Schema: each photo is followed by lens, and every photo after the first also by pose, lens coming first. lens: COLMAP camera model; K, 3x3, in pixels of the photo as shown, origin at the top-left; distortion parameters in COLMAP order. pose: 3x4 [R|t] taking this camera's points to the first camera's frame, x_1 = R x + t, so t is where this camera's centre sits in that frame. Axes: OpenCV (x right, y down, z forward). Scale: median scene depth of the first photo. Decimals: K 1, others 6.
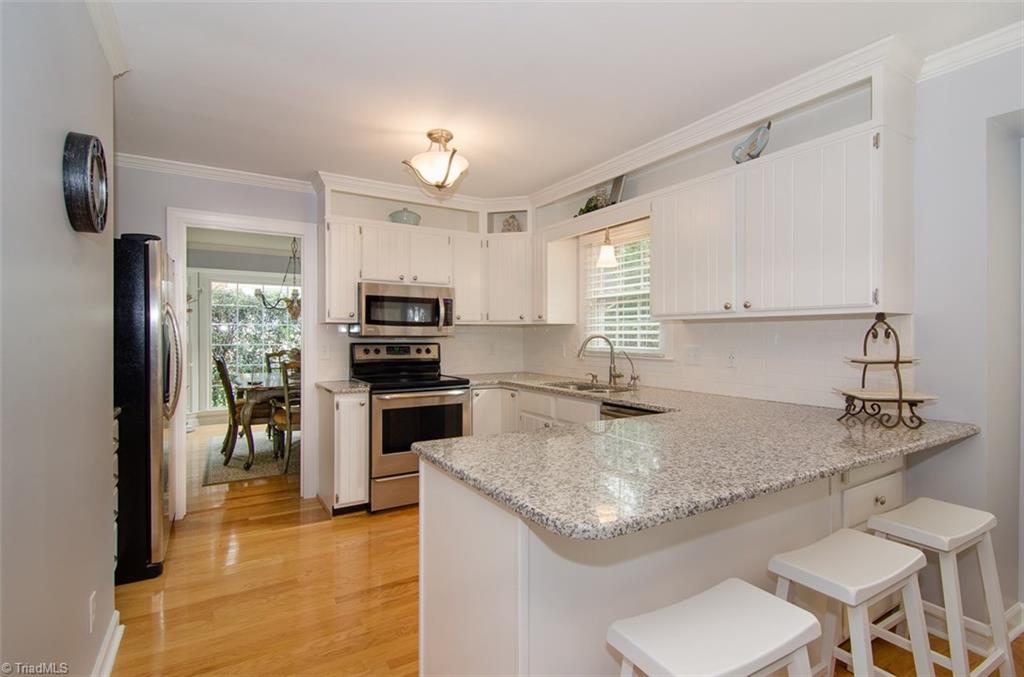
lens RADIAL K [[479.9, 0, 517.9], [0, 479.9, 334.8], [0, 0, 1]] dist [-0.000337, -0.000617]
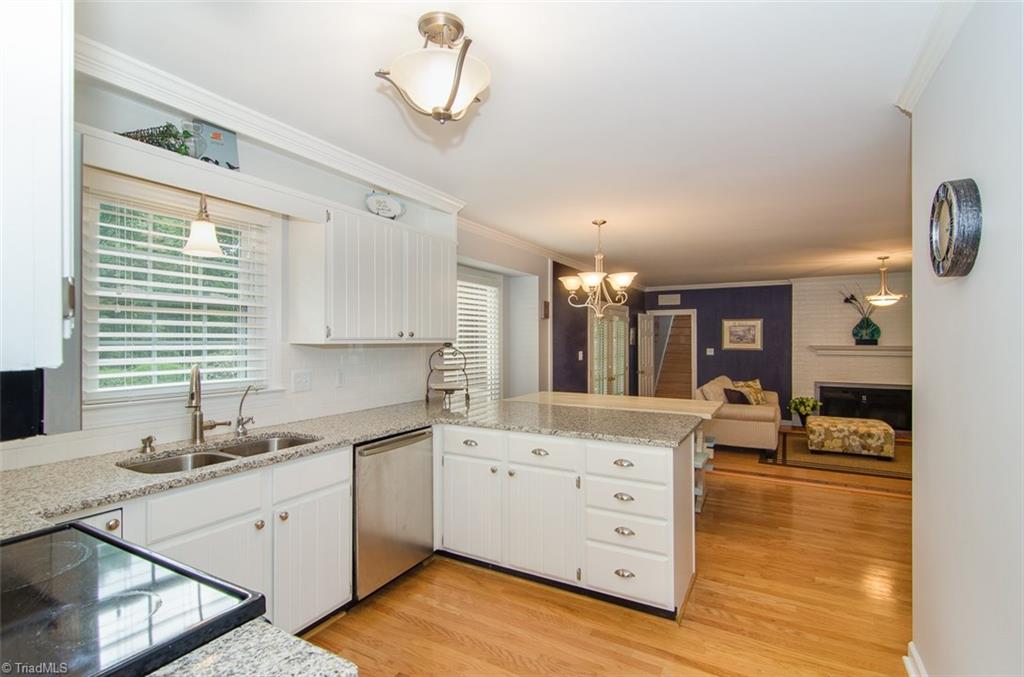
lens RADIAL K [[479.9, 0, 517.9], [0, 479.9, 334.8], [0, 0, 1]] dist [-0.000337, -0.000617]
pose [[-0.480251, 0.008179, 0.877093, -0.537260], [0.000017, 0.999957, -0.009316, -0.031391], [-0.877131, -0.004459, -0.480230, 0.901492]]
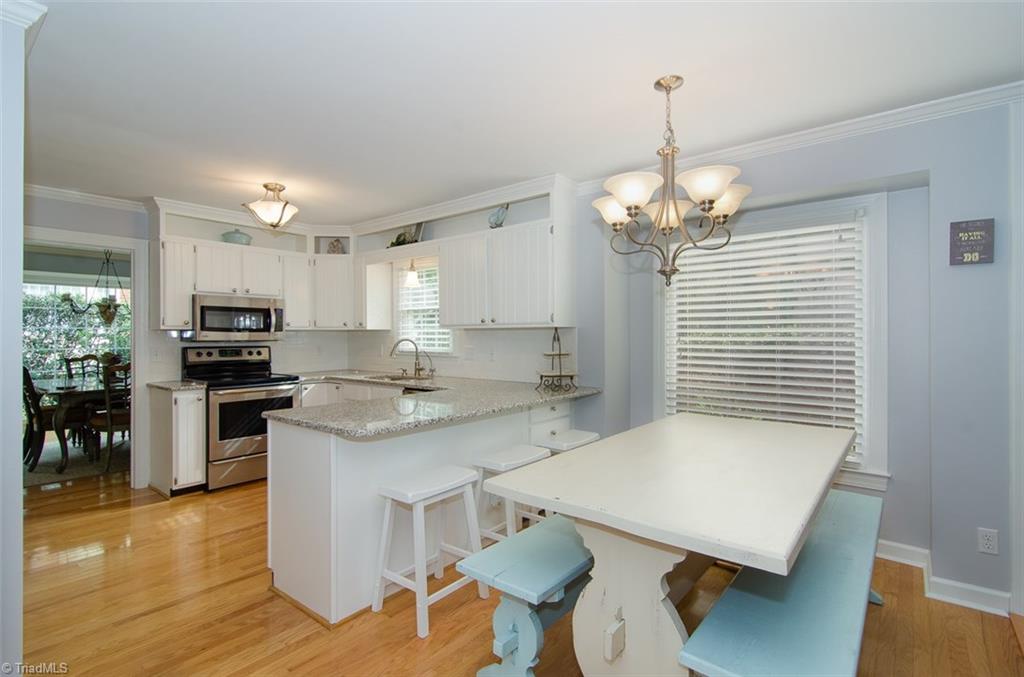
lens RADIAL K [[479.9, 0, 517.9], [0, 479.9, 334.8], [0, 0, 1]] dist [-0.000337, -0.000617]
pose [[0.944341, -0.004045, 0.328943, 0.023563], [0.003912, 0.999992, 0.001066, -0.010421], [-0.328944, 0.000280, 0.944349, -0.335115]]
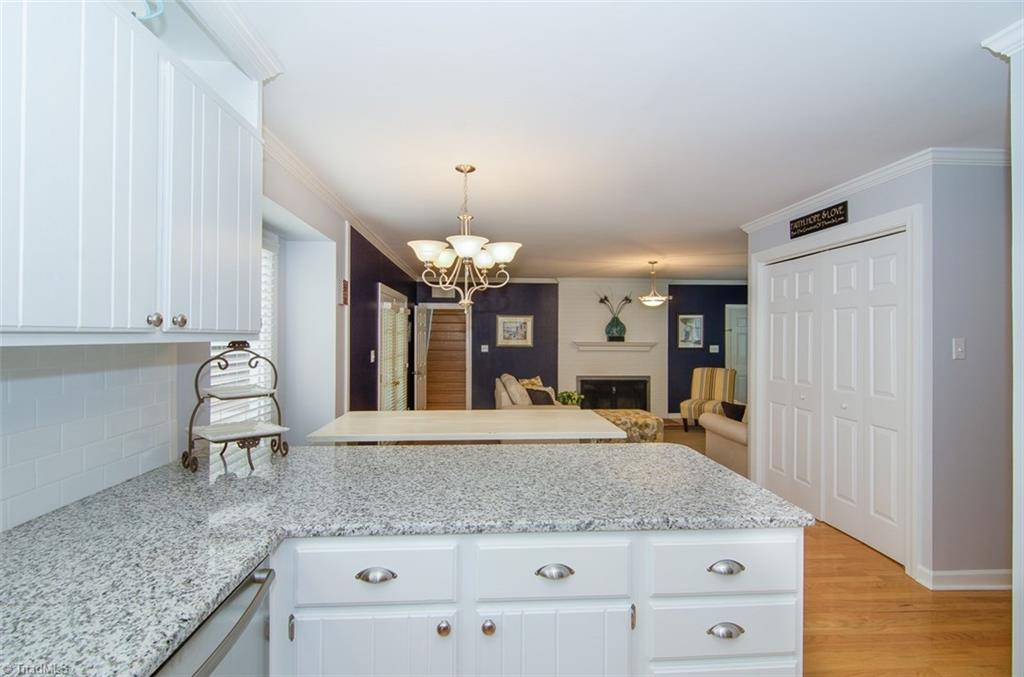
lens RADIAL K [[476.7, 0, 510.1], [0, 476.7, 333.4], [0, 0, 1]] dist [-0.002235, -0.000651]
pose [[-0.878663, -0.002728, 0.477435, -0.064437], [-0.005816, 0.999971, -0.004988, -0.030989], [-0.477408, -0.007160, -0.878653, 0.844717]]
